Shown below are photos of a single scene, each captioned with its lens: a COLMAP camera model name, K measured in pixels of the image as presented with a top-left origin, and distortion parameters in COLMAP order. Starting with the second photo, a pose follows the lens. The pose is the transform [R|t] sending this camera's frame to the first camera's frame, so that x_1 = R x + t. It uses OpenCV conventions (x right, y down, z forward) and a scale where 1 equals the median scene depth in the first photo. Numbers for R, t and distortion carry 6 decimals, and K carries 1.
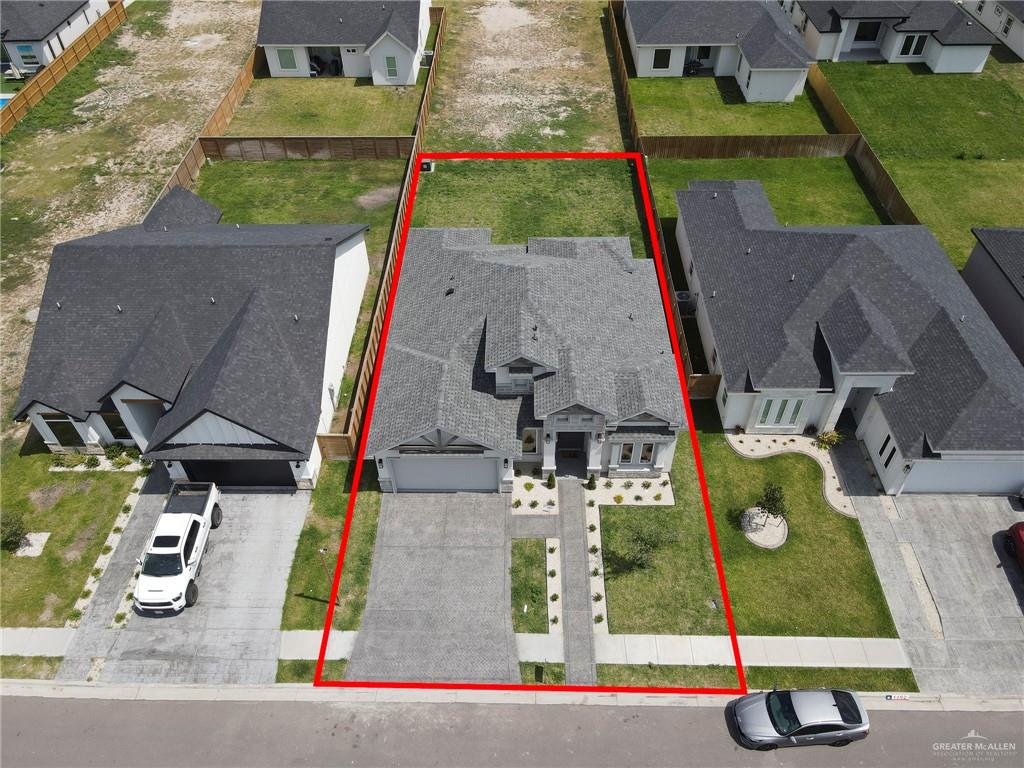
lens RADIAL K [[742.7, 0, 512.0], [0, 742.7, 384.0], [0, 0, 1]] dist [0.021698, -0.000722]
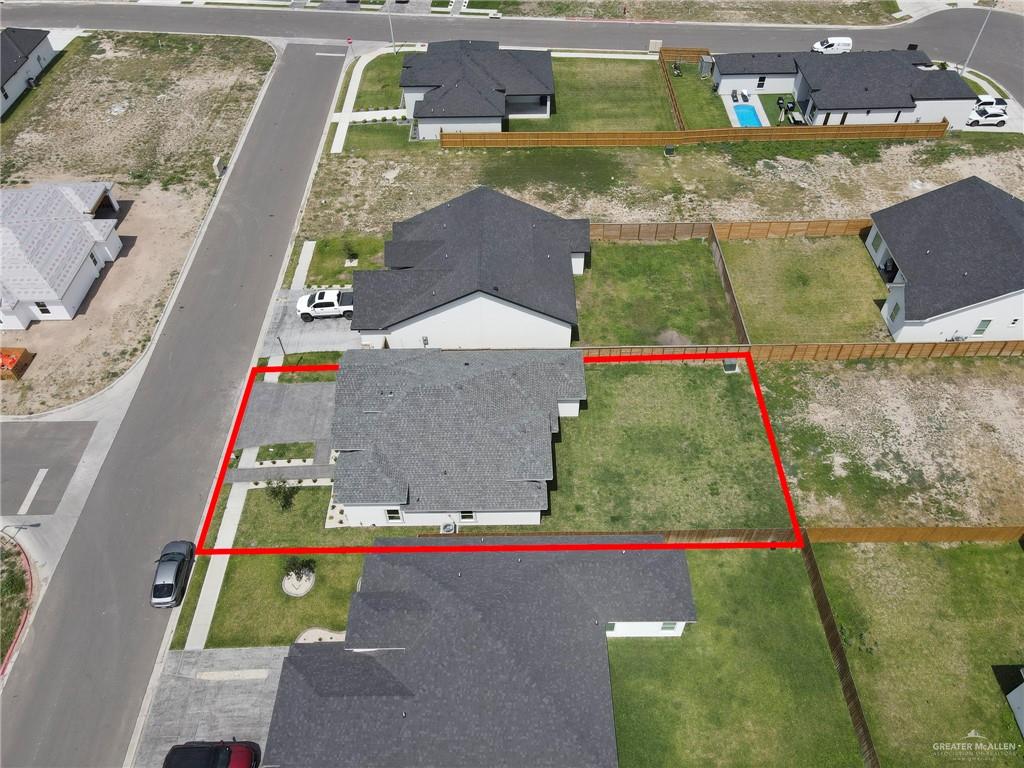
lens RADIAL K [[747.2, 0, 512.0], [0, 747.2, 384.0], [0, 0, 1]] dist [0.000890, 0.037928]
pose [[0.017836, 0.750086, -0.661100, 1.047472], [-0.697962, 0.482781, 0.528934, -1.079905], [0.715913, 0.451988, 0.532142, 0.361517]]
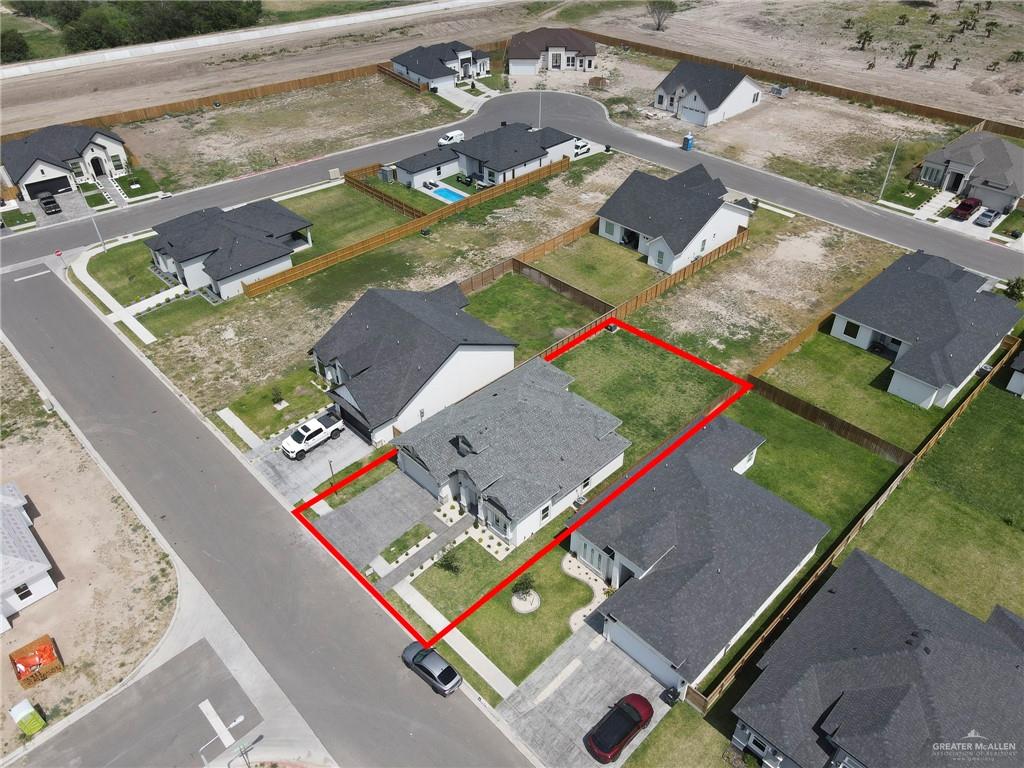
lens RADIAL K [[747.2, 0, 512.0], [0, 747.2, 384.0], [0, 0, 1]] dist [0.000890, 0.037928]
pose [[0.705523, 0.441279, -0.554536, 1.045819], [-0.501564, 0.863721, 0.049189, -0.292199], [0.500670, 0.243431, 0.830705, -0.506011]]
